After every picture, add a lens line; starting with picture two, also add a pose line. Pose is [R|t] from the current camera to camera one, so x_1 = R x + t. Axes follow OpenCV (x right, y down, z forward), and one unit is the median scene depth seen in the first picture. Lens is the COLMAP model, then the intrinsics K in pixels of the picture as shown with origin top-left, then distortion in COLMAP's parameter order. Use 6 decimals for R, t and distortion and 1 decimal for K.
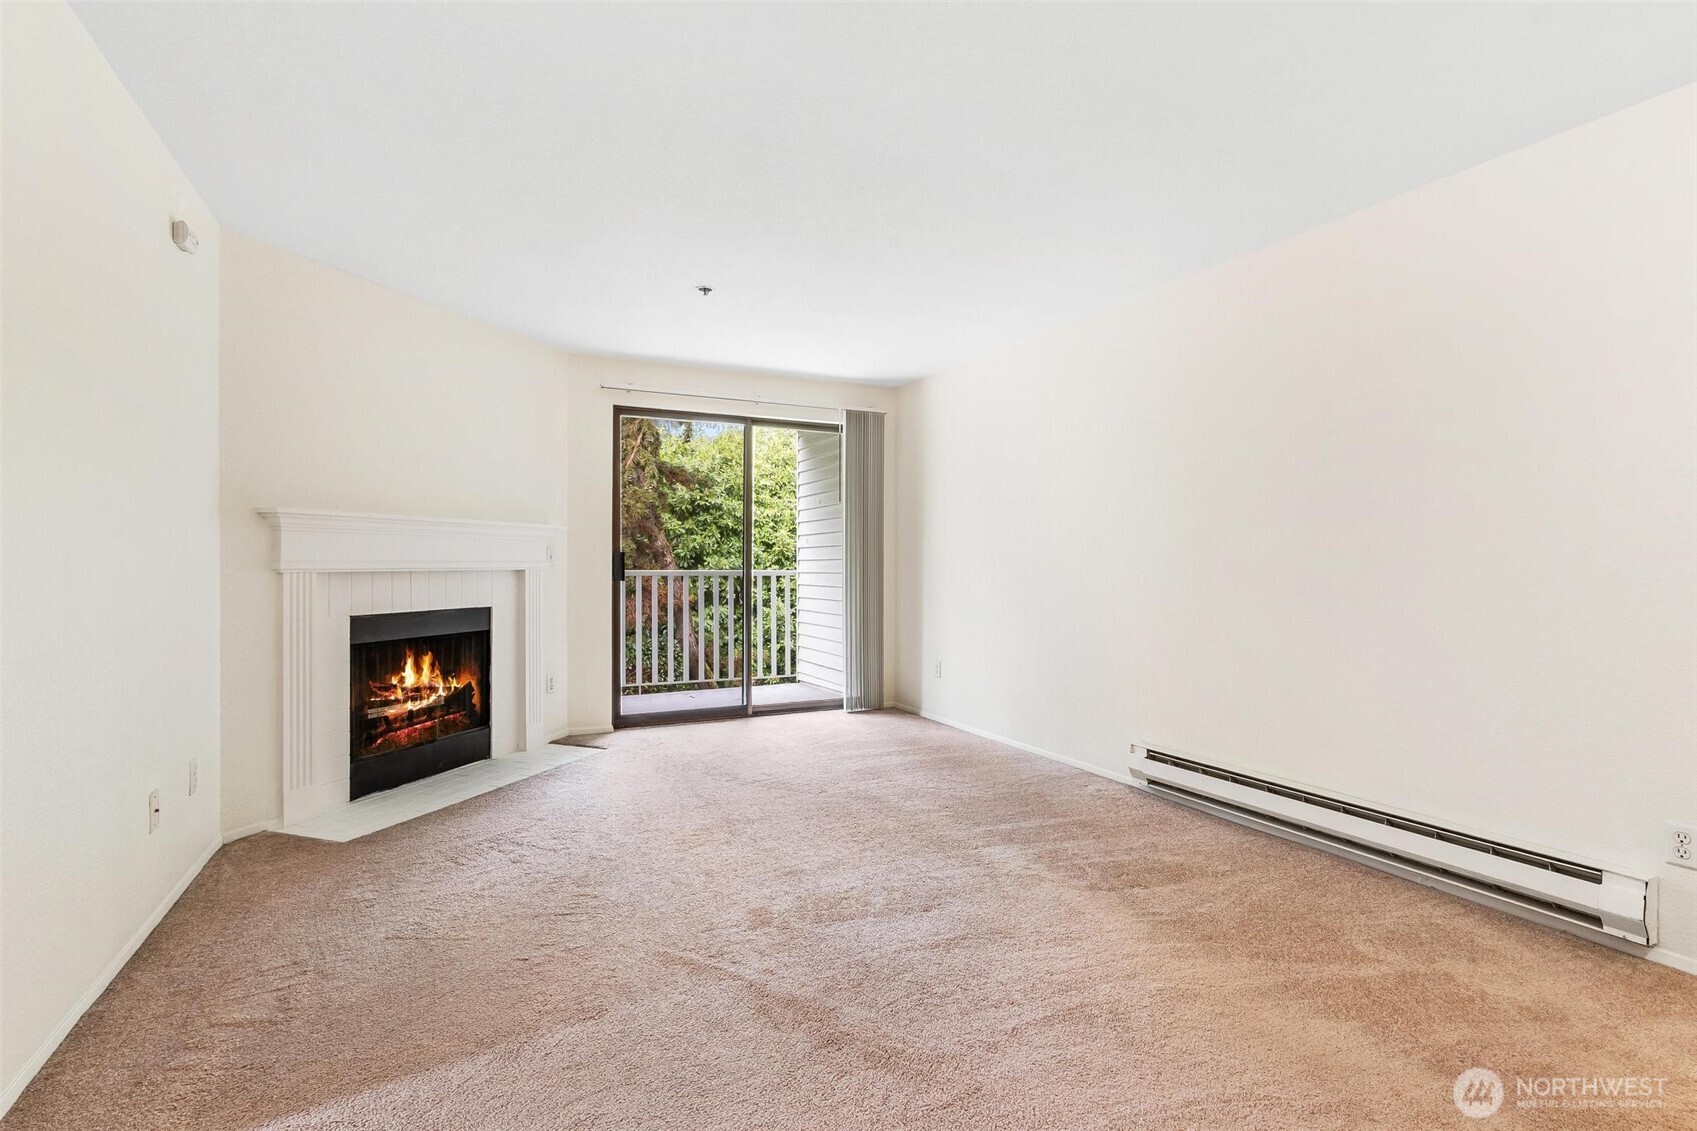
lens RADIAL K [[819.8, 0, 857.8], [0, 819.8, 562.6], [0, 0, 1]] dist [0.003839, -0.001126]
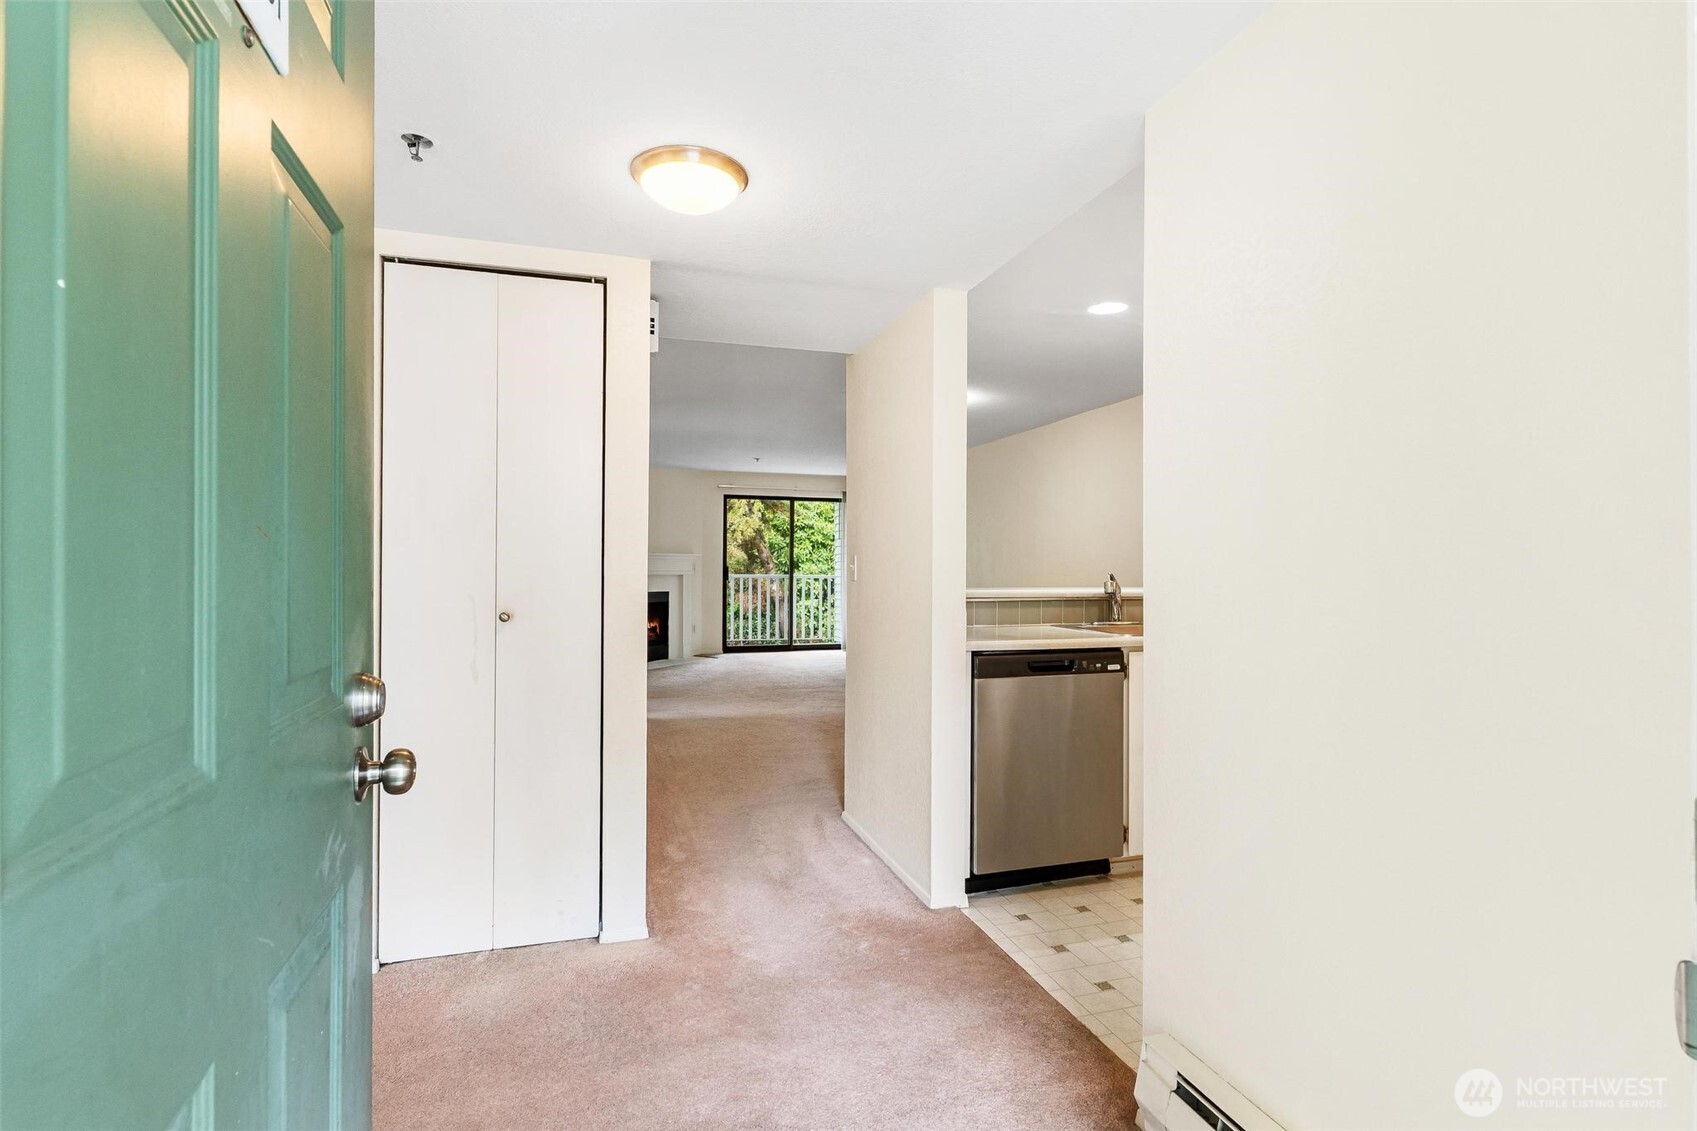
lens RADIAL K [[819.8, 0, 856.4], [0, 819.8, 555.9], [0, 0, 1]] dist [0.003839, -0.001126]
pose [[0.987696, 0.001518, -0.156380, 0.344233], [-0.003217, 0.999938, -0.010615, -0.017223], [0.156354, 0.010988, 0.987640, -0.954265]]
